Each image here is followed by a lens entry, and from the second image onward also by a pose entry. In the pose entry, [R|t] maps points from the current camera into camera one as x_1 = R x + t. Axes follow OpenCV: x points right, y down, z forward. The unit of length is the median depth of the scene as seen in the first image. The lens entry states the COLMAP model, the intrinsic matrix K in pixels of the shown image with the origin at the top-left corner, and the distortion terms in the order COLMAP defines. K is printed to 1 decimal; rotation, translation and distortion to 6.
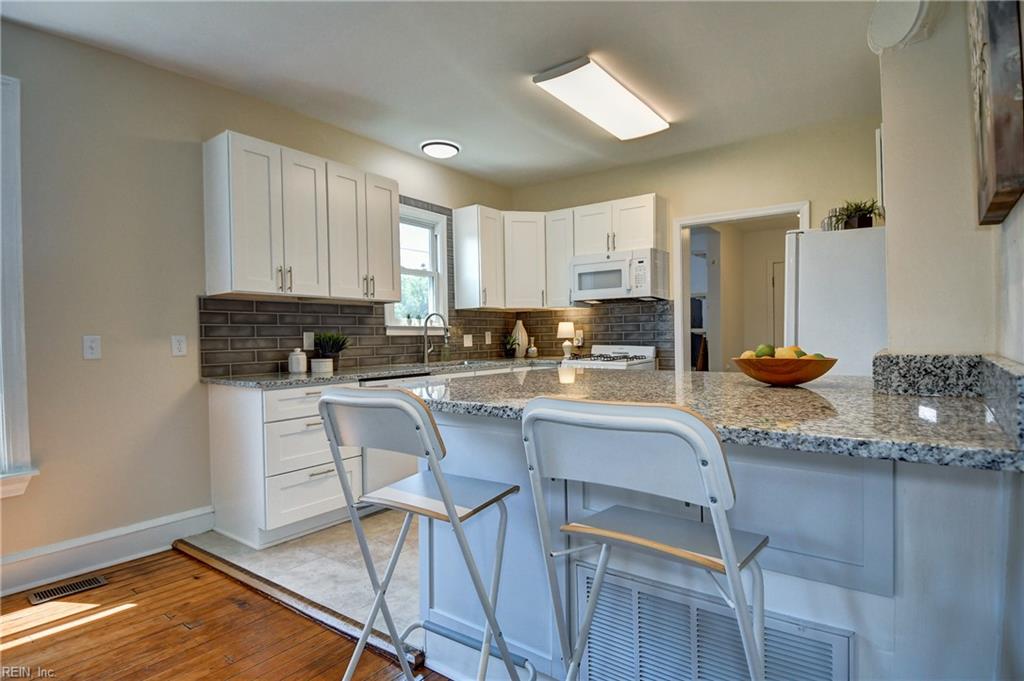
lens RADIAL K [[530.9, 0, 516.2], [0, 530.9, 339.6], [0, 0, 1]] dist [0.055759, -0.059412]
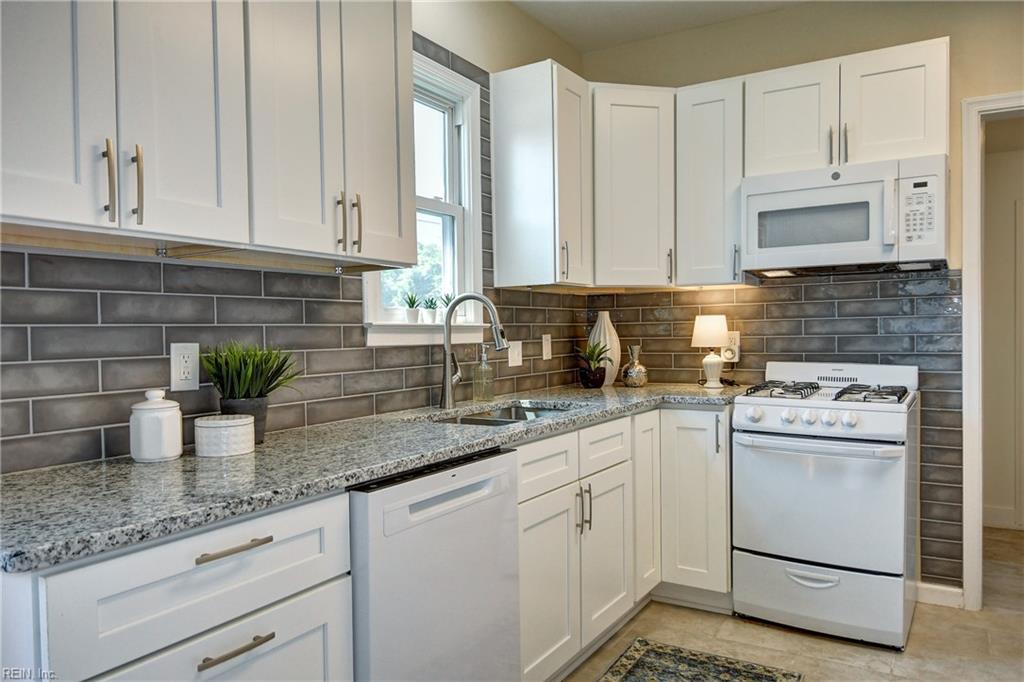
lens RADIAL K [[724.9, 0, 509.9], [0, 724.9, 345.5], [0, 0, 1]] dist [0.064192, -0.072774]
pose [[0.996204, -0.002255, 0.087022, -0.170306], [0.001201, 0.999925, 0.012160, -0.014814], [-0.087043, -0.012009, 0.996132, 0.388675]]
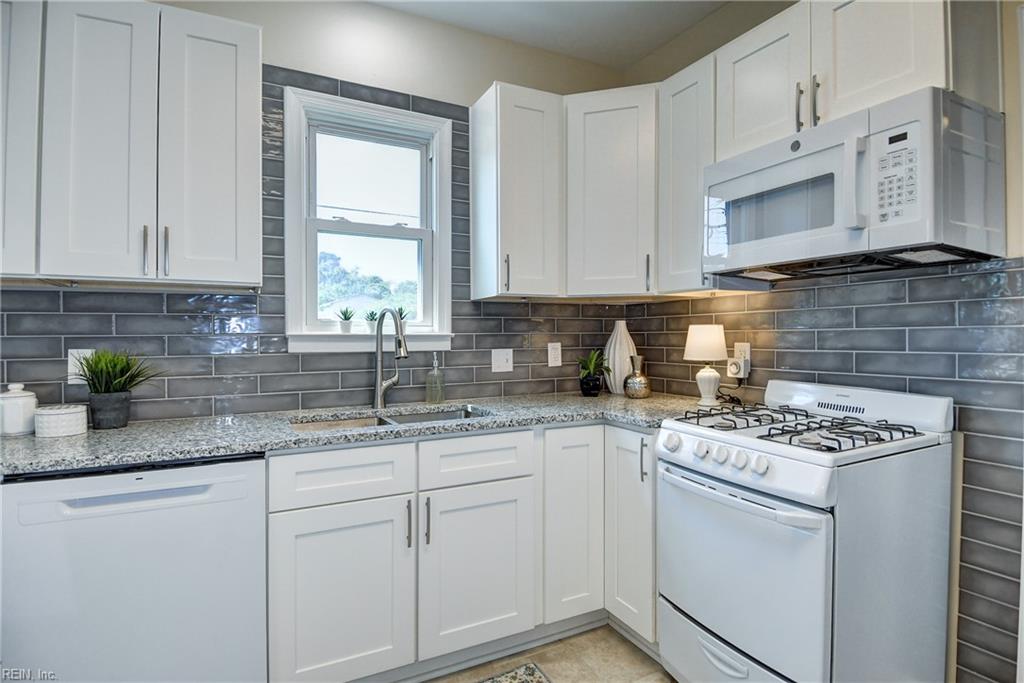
lens RADIAL K [[530.9, 0, 516.2], [0, 530.9, 340.6], [0, 0, 1]] dist [0.055759, -0.059412]
pose [[0.898171, 0.013291, -0.439446, 0.167585], [-0.009994, 0.999902, 0.009815, -0.025341], [0.439533, -0.004424, 0.898215, 0.598616]]
